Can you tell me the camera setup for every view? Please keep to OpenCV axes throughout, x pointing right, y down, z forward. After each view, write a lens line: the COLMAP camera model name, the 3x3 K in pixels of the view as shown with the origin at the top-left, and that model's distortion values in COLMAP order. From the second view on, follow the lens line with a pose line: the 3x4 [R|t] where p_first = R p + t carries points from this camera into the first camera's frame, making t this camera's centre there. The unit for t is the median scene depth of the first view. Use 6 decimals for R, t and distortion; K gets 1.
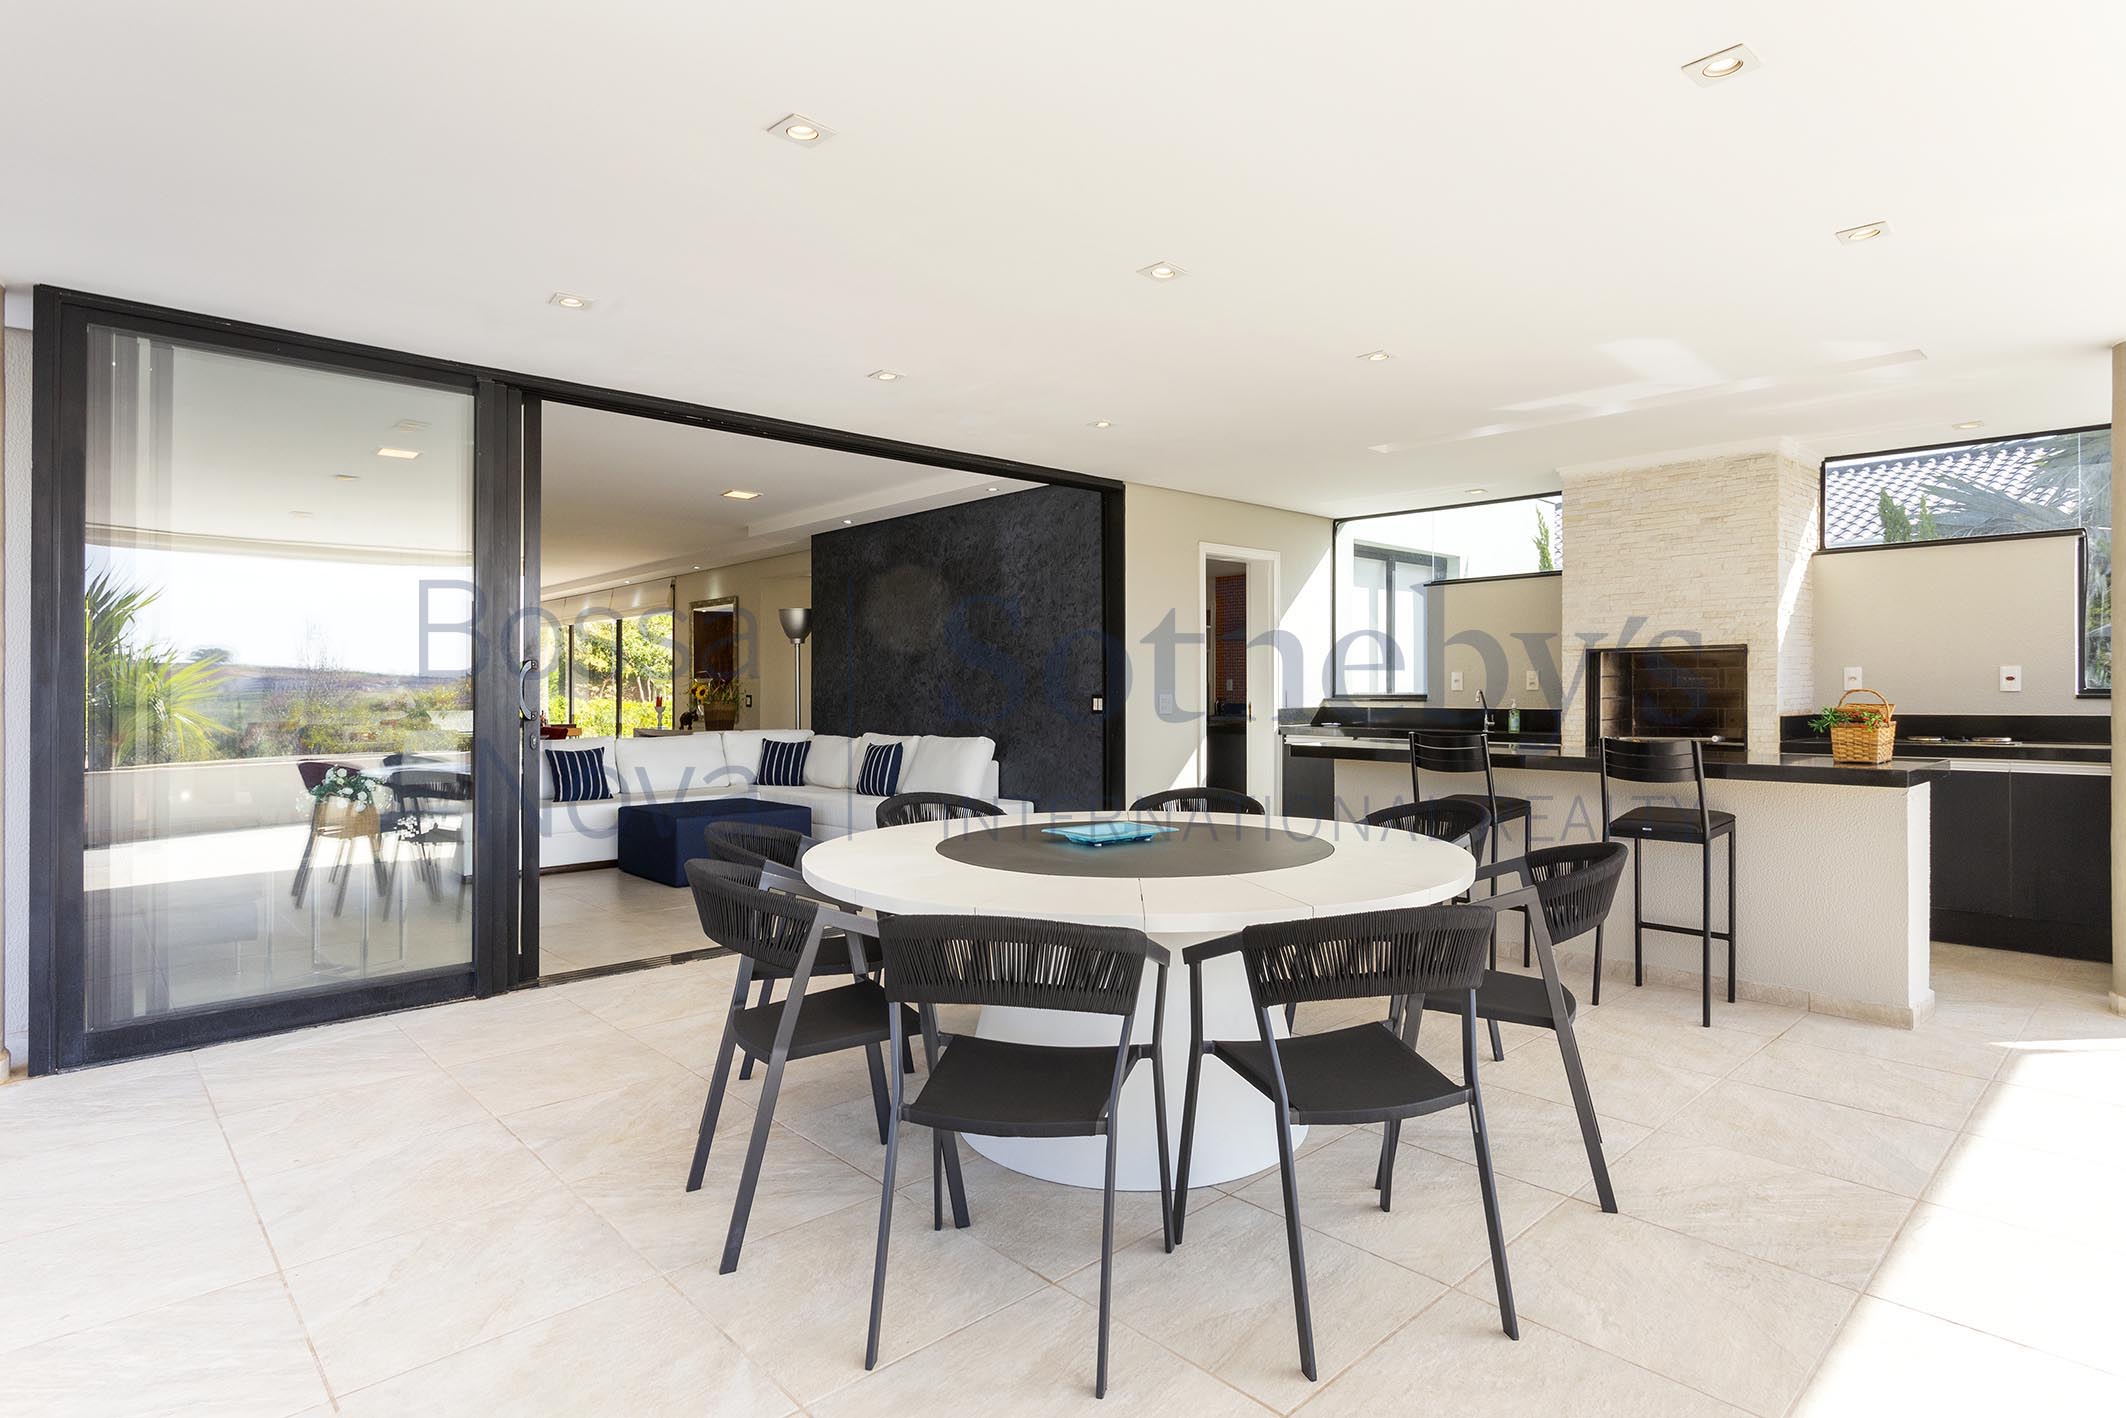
lens RADIAL K [[1163.1, 0, 1045.3], [0, 1163.1, 695.5], [0, 0, 1]] dist [-0.004368, 0.000263]
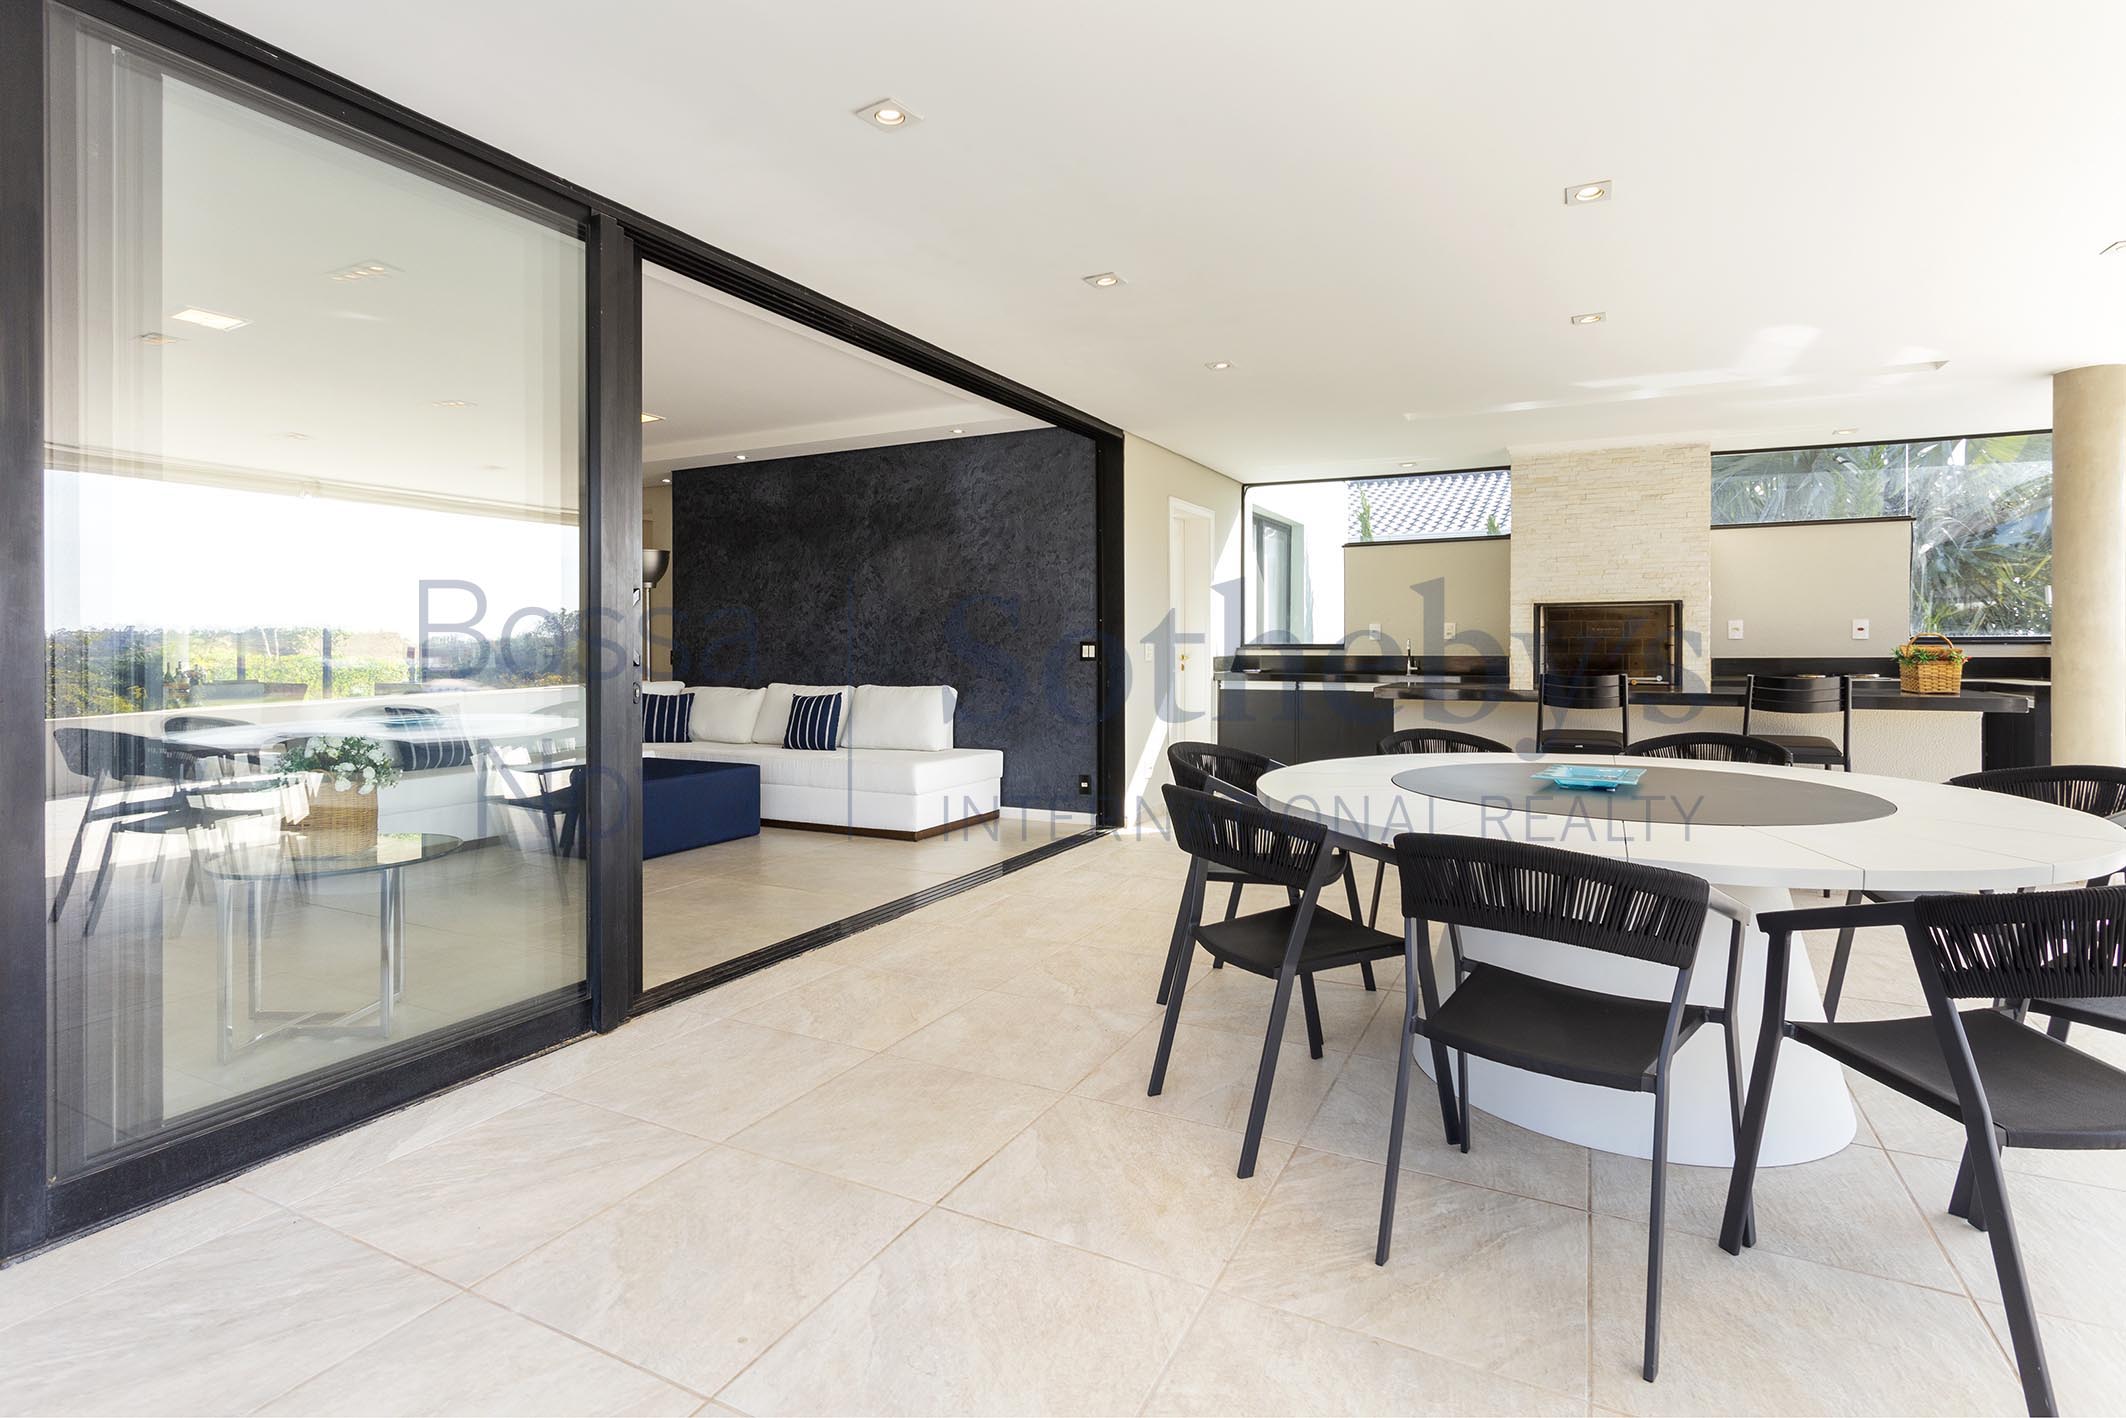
lens RADIAL K [[1026.1, 0, 1030.2], [0, 1026.1, 656.8], [0, 0, 1]] dist [0.001371, 0.001254]
pose [[0.930977, -0.000953, 0.365076, -0.336026], [-0.000739, 0.999990, 0.004495, 0.008703], [-0.365077, -0.004455, 0.930967, 0.196342]]
